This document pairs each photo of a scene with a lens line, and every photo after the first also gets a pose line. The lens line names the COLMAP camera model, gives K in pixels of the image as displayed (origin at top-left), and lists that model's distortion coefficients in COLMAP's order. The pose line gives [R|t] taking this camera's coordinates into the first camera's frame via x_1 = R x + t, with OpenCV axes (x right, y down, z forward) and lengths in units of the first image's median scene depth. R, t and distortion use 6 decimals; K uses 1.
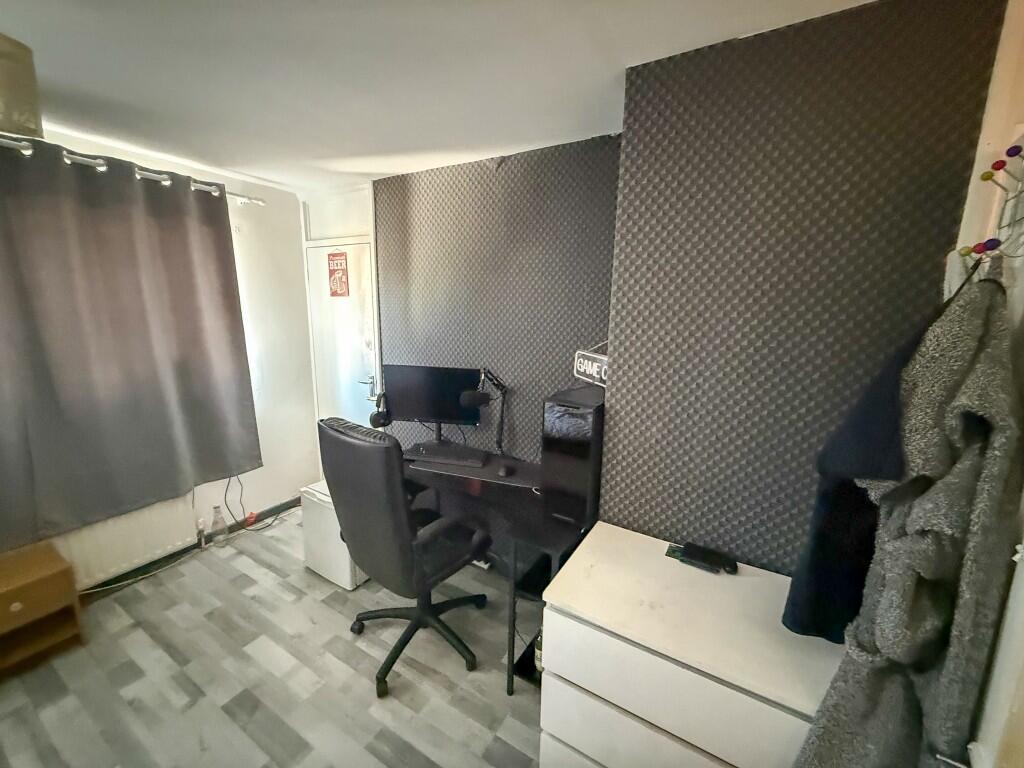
lens RADIAL K [[406.9, 0, 511.0], [0, 406.9, 386.3], [0, 0, 1]] dist [-0.000263, -0.000044]
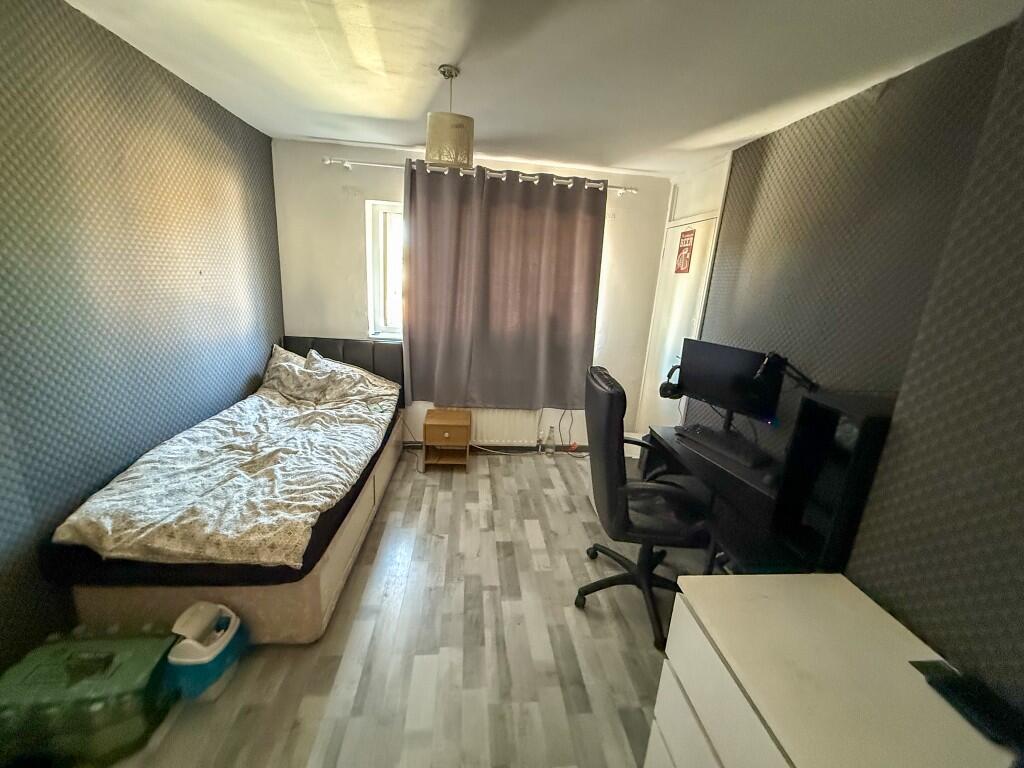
lens RADIAL K [[406.9, 0, 511.0], [0, 406.9, 386.3], [0, 0, 1]] dist [-0.000263, -0.000044]
pose [[0.593408, 0.227855, -0.771977, 0.228423], [-0.210121, 0.969691, 0.124695, 0.026794], [0.776992, 0.088213, 0.623299, 0.041564]]
